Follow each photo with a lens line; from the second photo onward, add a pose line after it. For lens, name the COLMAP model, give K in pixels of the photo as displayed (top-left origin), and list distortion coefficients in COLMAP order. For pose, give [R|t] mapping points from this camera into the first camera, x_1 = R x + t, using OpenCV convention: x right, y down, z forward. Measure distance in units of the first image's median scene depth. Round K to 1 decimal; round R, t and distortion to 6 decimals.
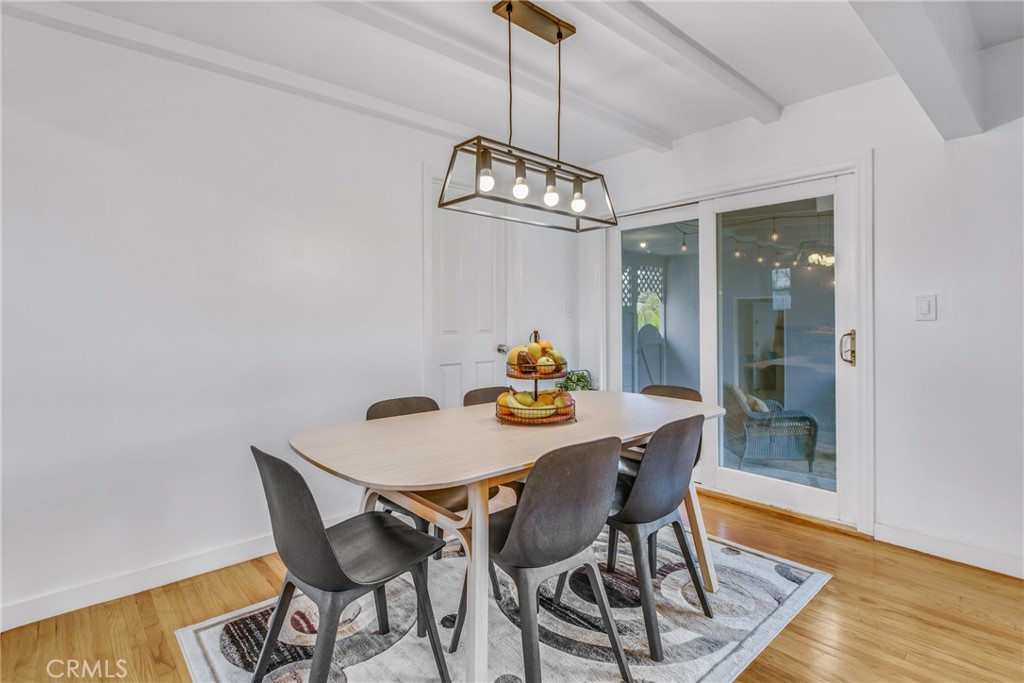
lens RADIAL K [[507.7, 0, 512.0], [0, 507.7, 314.5], [0, 0, 1]] dist [-0.003876, -0.000830]
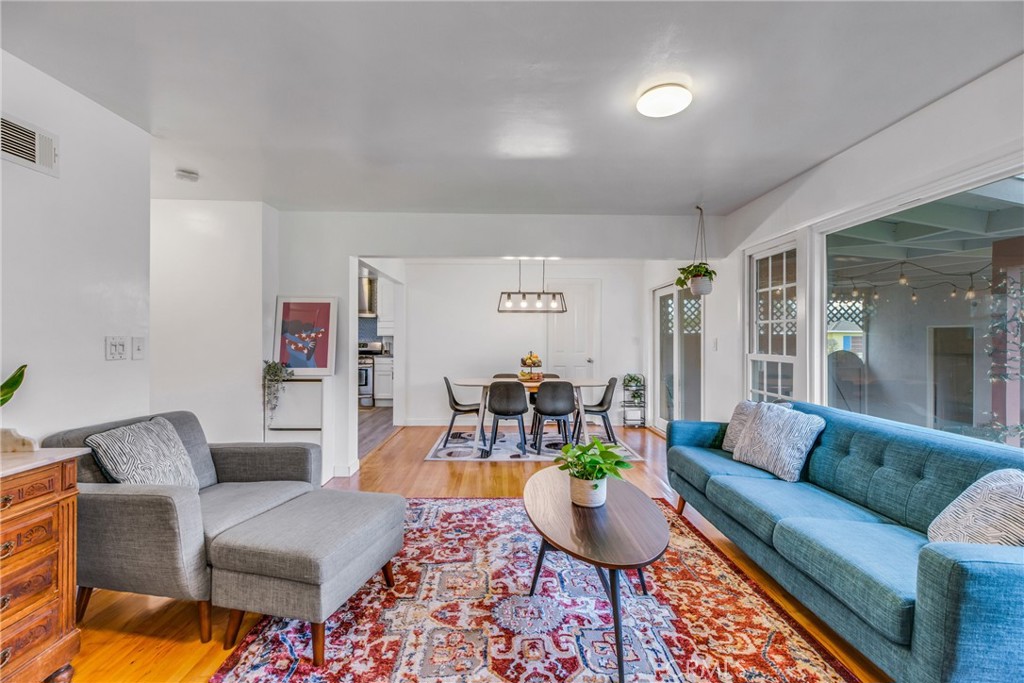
lens RADIAL K [[460.9, 0, 511.3], [0, 460.9, 339.0], [0, 0, 1]] dist [0.013739, -0.009701]
pose [[0.759160, 0.005590, -0.650880, 1.532804], [-0.000616, 0.999969, 0.007869, -0.053080], [0.650904, -0.005573, 0.759140, -0.985211]]
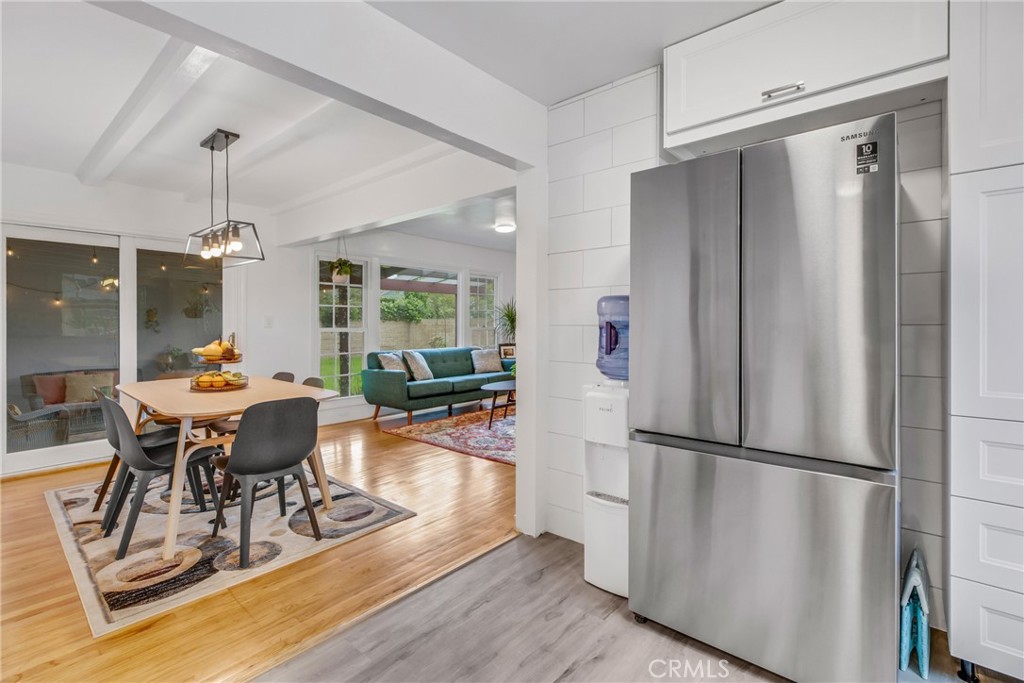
lens RADIAL K [[464.1, 0, 511.9], [0, 464.1, 324.0], [0, 0, 1]] dist [-0.002347, -0.000601]
pose [[-0.125320, 0.001357, 0.992115, -1.401366], [-0.009622, 0.999950, -0.002583, -0.006867], [-0.992070, -0.009870, -0.125301, 0.238873]]
